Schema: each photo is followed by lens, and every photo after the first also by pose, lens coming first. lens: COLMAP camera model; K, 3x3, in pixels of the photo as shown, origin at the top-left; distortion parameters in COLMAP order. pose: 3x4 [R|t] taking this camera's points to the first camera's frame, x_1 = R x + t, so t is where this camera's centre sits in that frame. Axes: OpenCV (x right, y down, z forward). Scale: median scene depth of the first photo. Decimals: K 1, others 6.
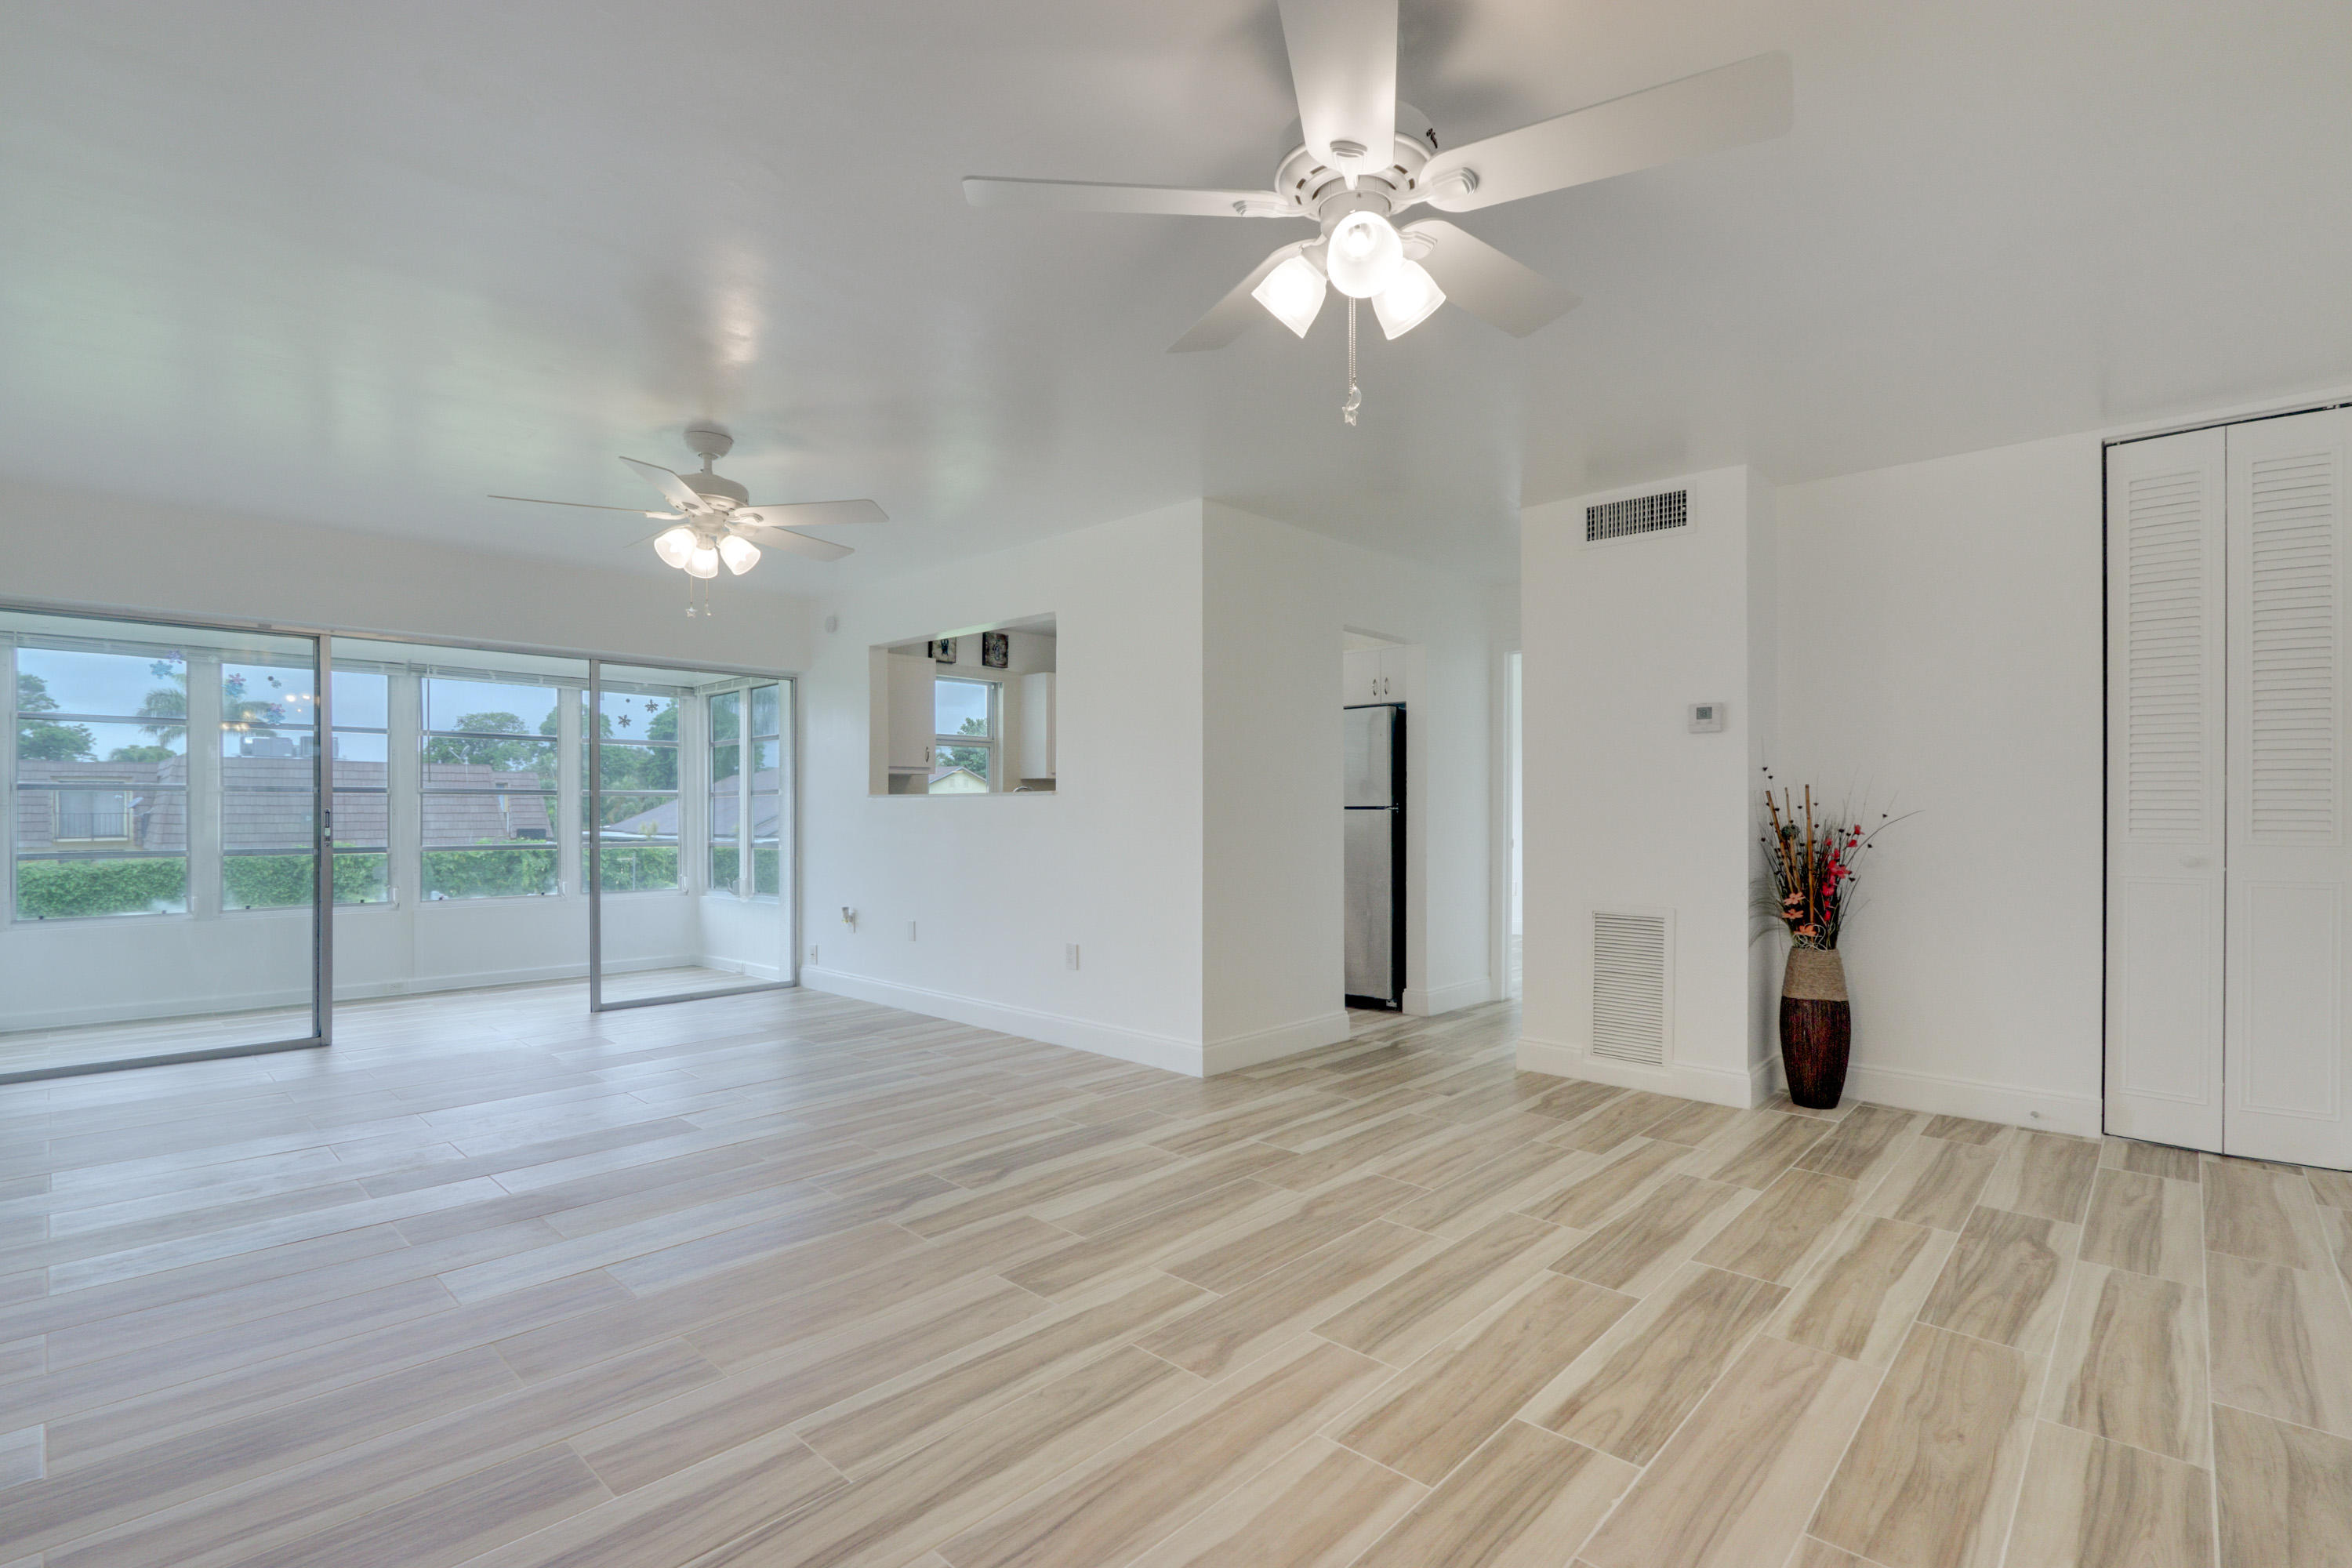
lens RADIAL K [[1081.8, 0, 1177.3], [0, 1081.8, 807.3], [0, 0, 1]] dist [-0.020259, 0.003850]
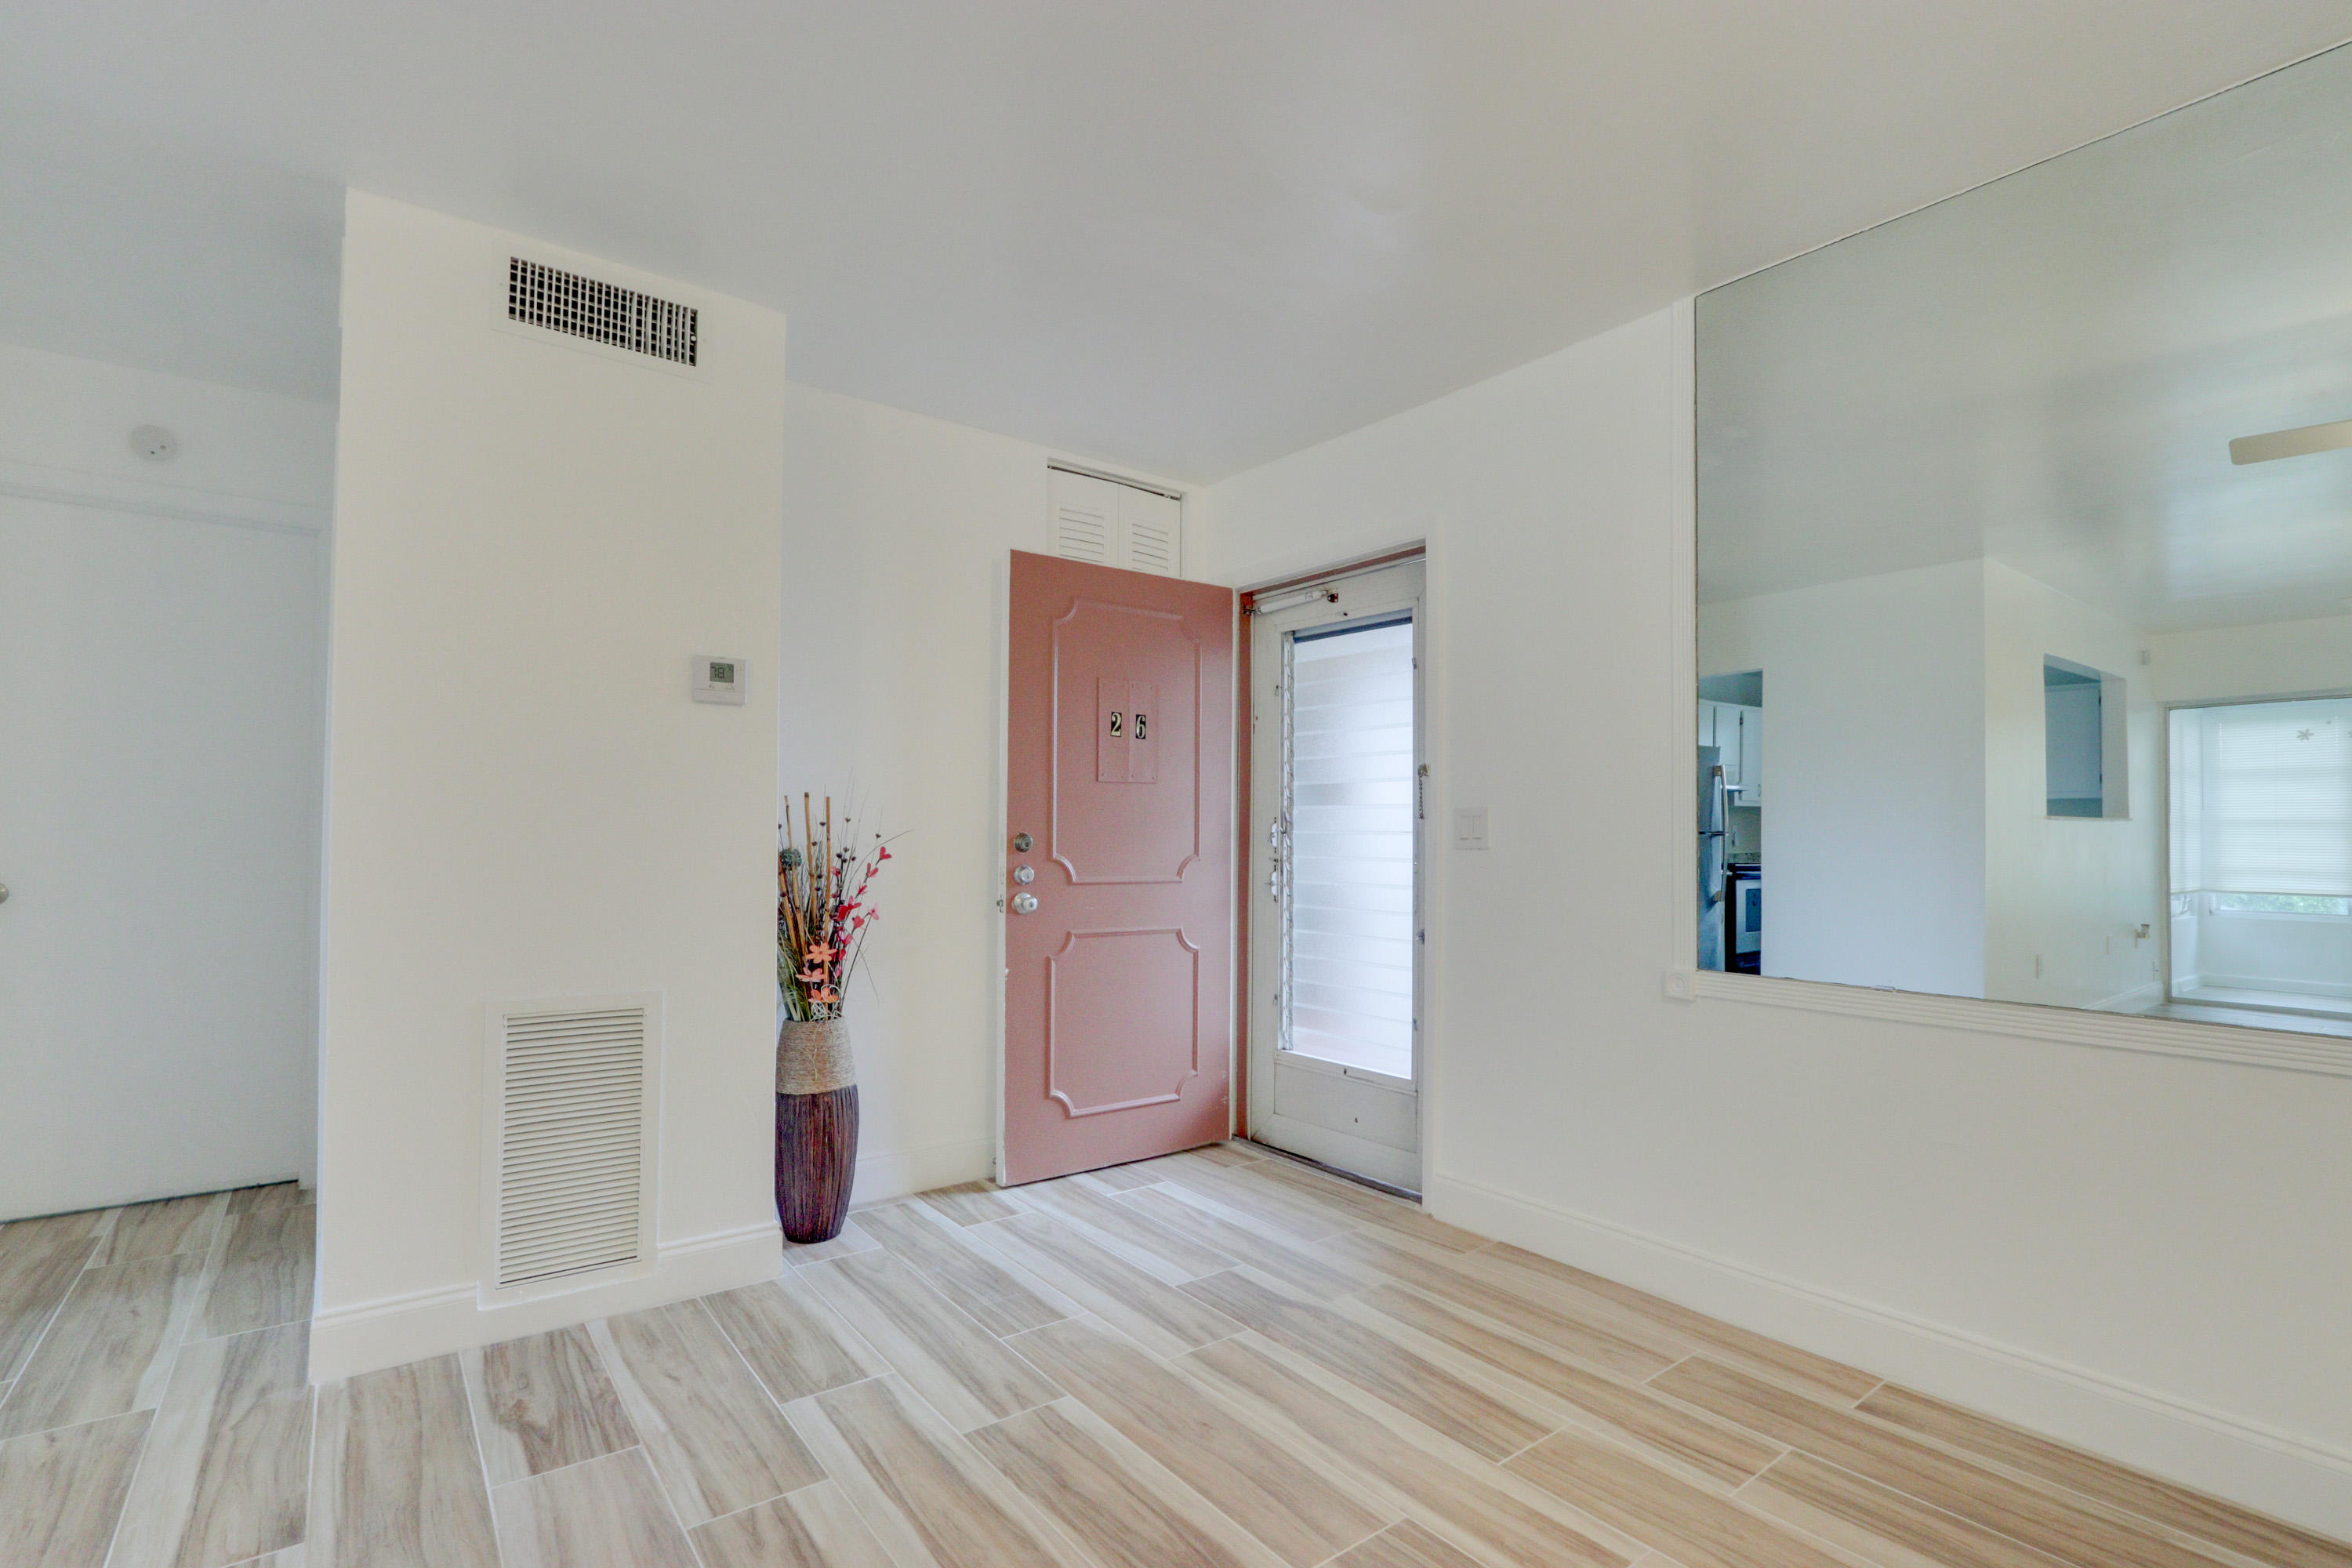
lens RADIAL K [[1081.8, 0, 1175.7], [0, 1081.8, 814.2], [0, 0, 1]] dist [-0.020259, 0.003850]
pose [[0.159514, 0.021308, 0.986966, -0.102579], [-0.009862, 0.999752, -0.019990, 0.005928], [-0.987146, -0.006545, 0.159684, 0.724755]]
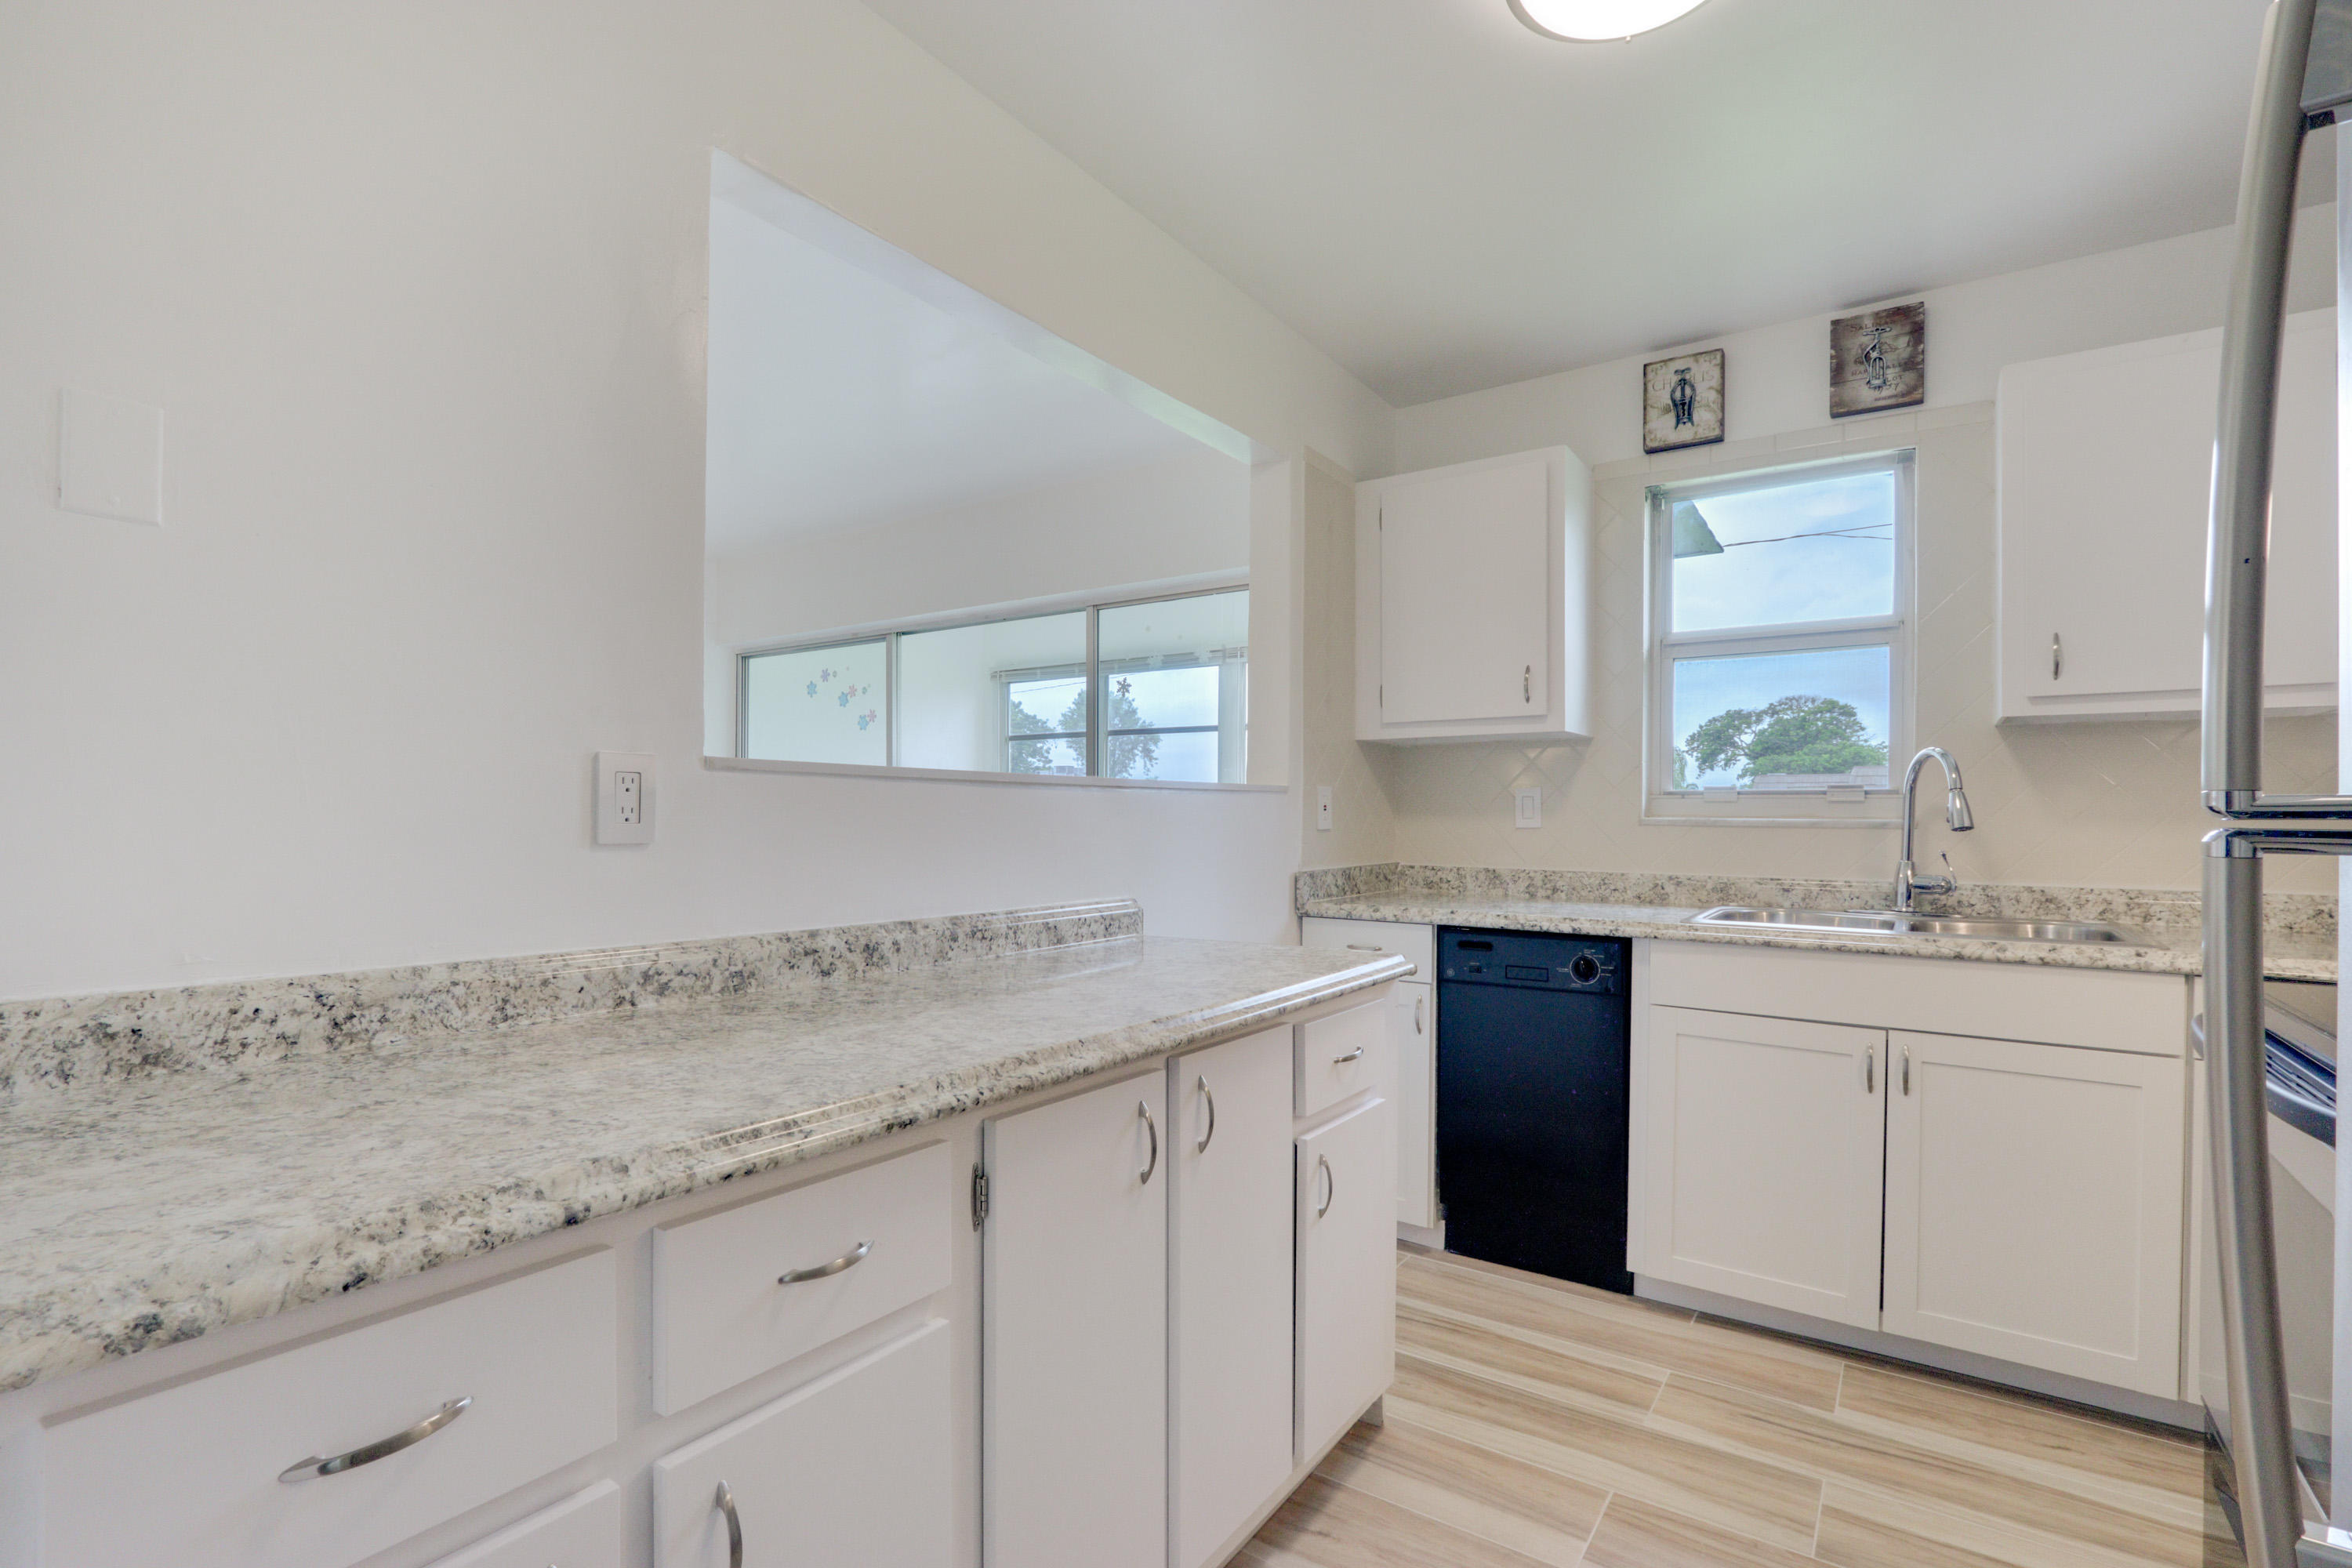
lens RADIAL K [[1081.8, 0, 1182.4], [0, 1081.8, 816.0], [0, 0, 1]] dist [-0.020259, 0.003850]
pose [[0.149067, 0.004461, -0.988817, 0.298219], [-0.002720, 0.999988, 0.004101, -0.000928], [0.988823, 0.002078, 0.149077, 1.569851]]
